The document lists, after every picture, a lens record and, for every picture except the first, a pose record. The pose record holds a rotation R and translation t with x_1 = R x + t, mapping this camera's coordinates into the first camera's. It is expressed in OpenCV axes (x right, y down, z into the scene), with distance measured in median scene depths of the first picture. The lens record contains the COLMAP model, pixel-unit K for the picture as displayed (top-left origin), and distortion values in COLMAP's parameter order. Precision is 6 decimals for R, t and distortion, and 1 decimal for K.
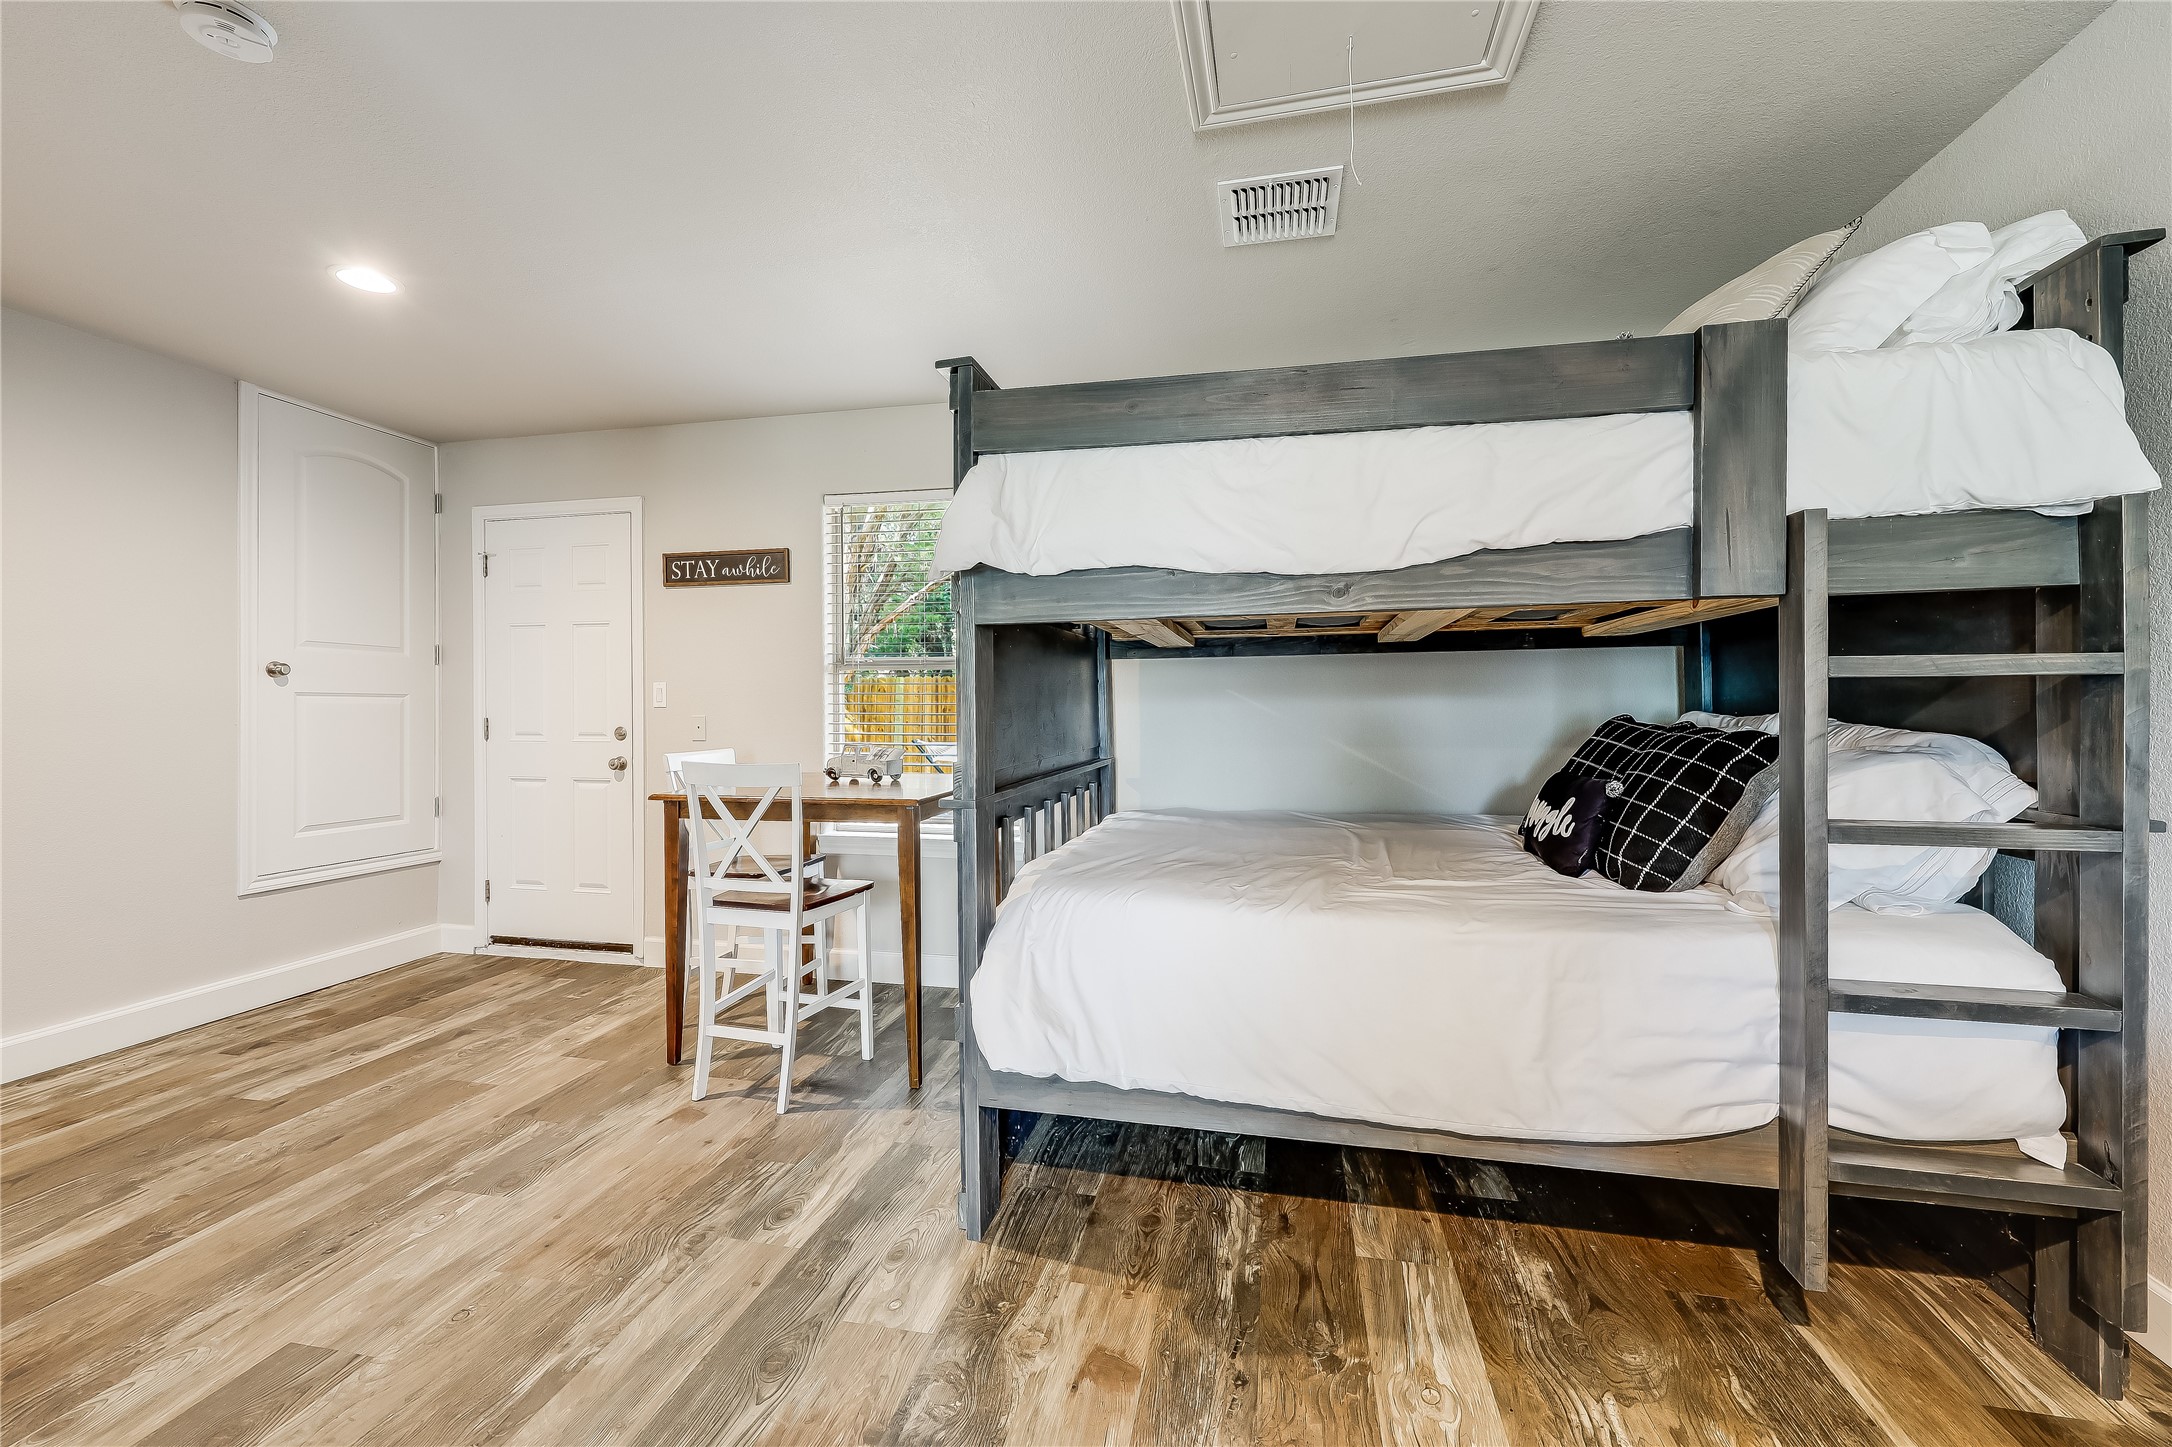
lens RADIAL K [[881.8, 0, 1072.9], [0, 881.8, 727.0], [0, 0, 1]] dist [-0.000206, 0.000003]
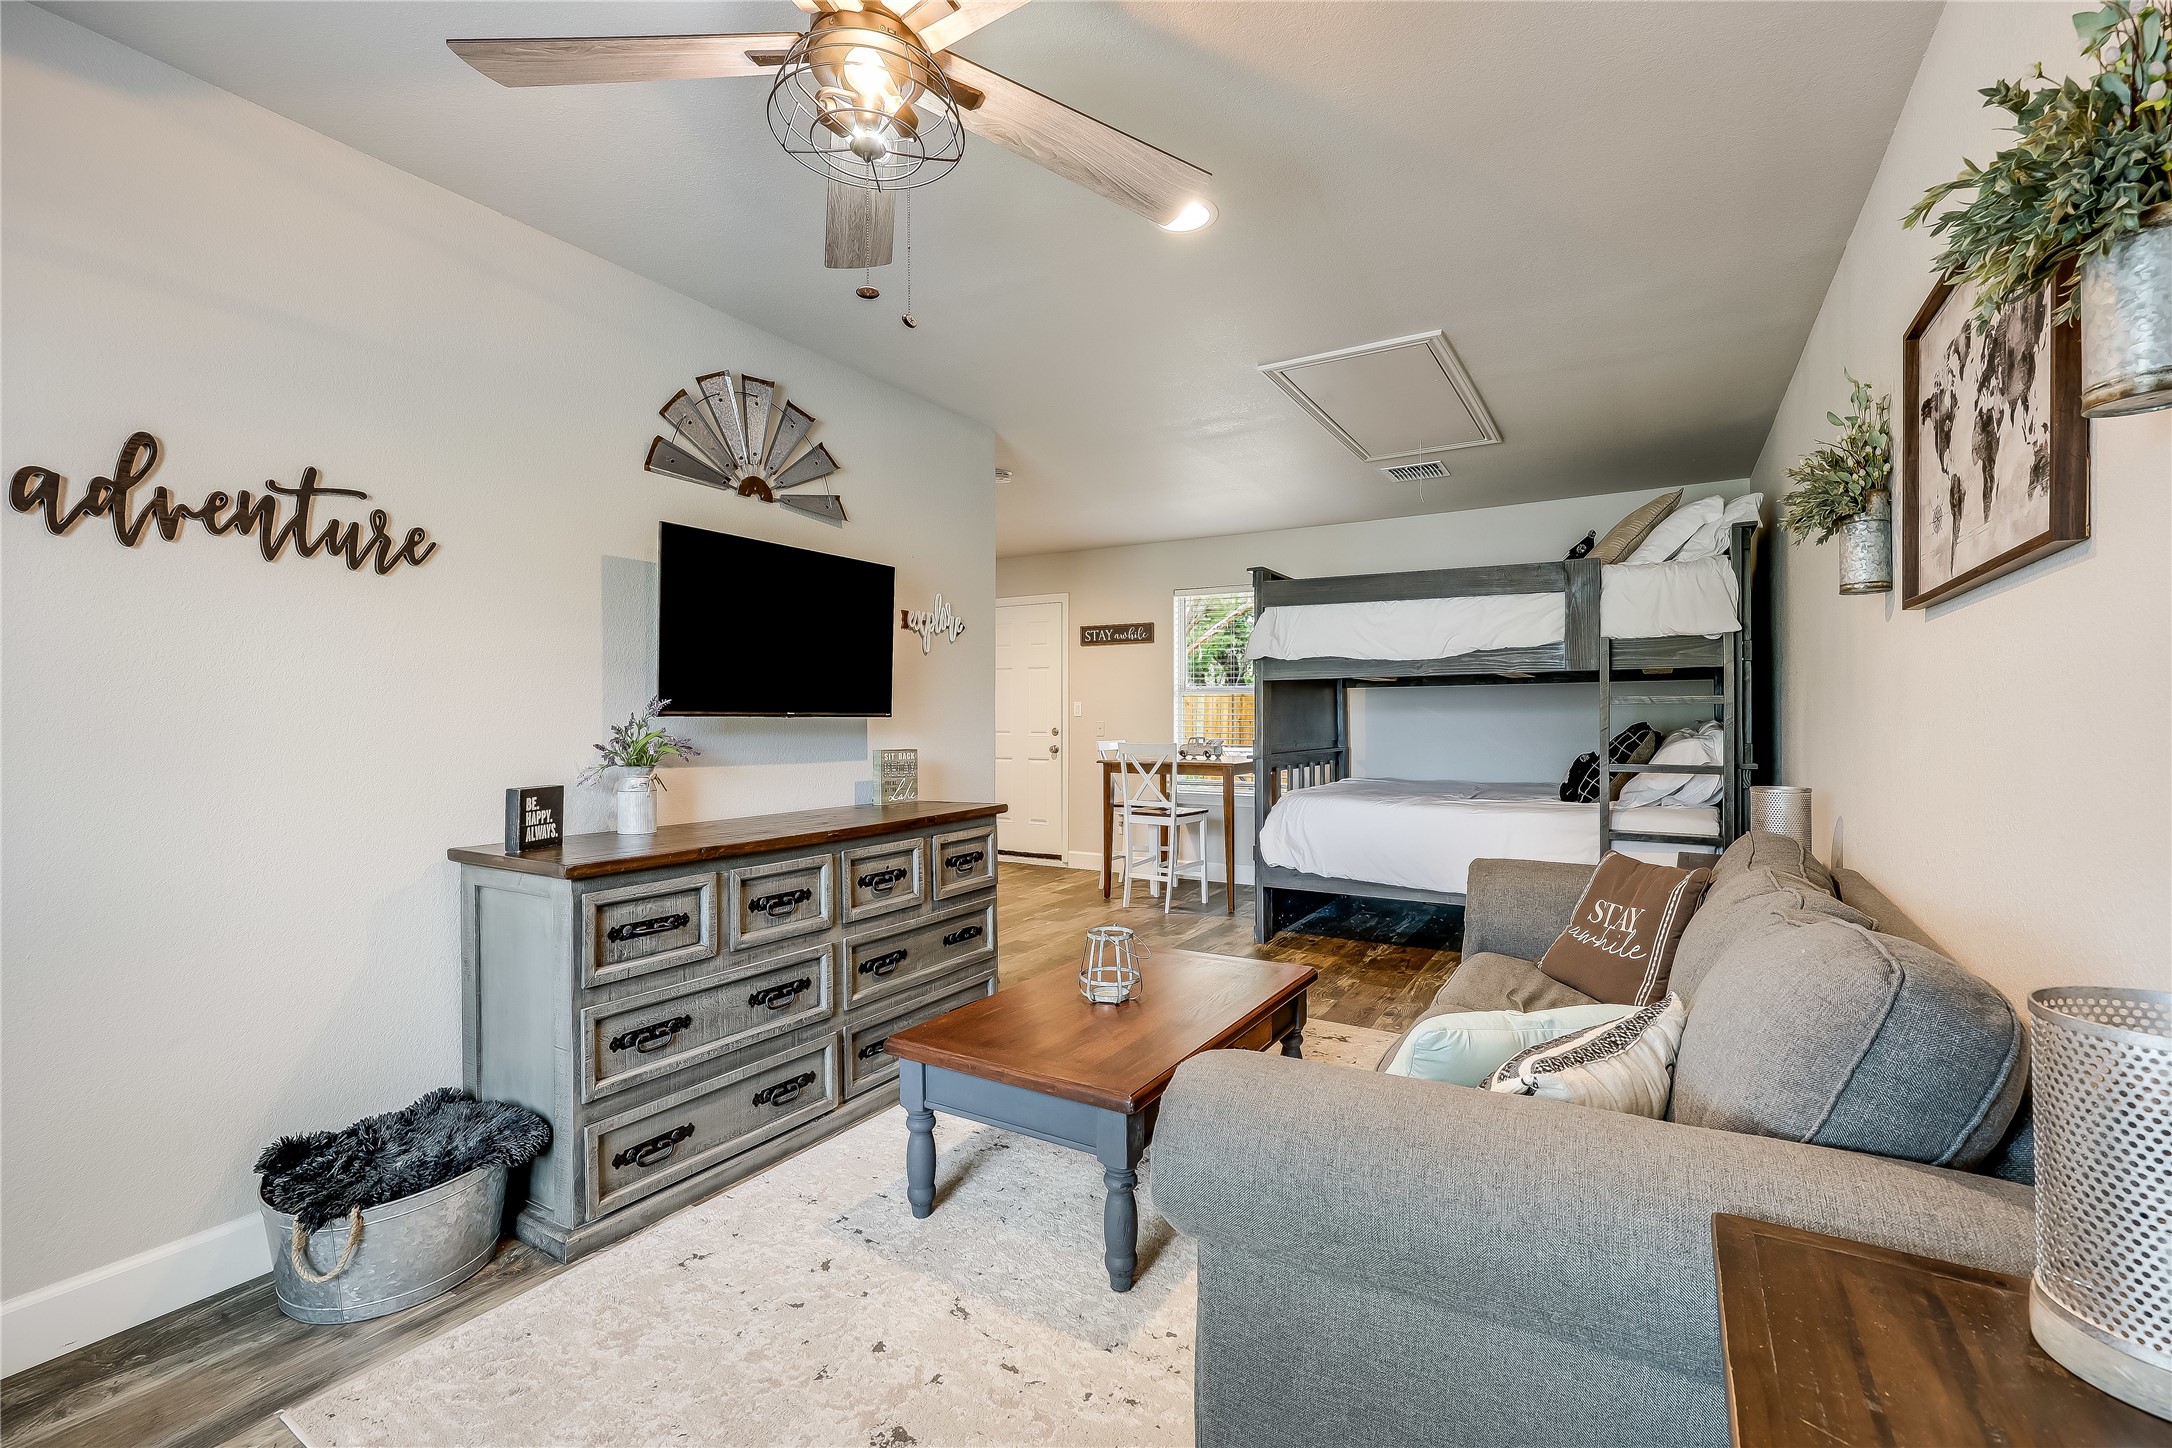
lens RADIAL K [[1000.3, 0, 1086.0], [0, 1000.3, 724.0], [0, 0, 1]] dist [-0.000371, -0.000120]
pose [[0.957782, 0.001822, -0.287488, 0.135598], [-0.005606, 0.999908, -0.012339, 0.021438], [0.287439, 0.013430, 0.957705, -1.117238]]
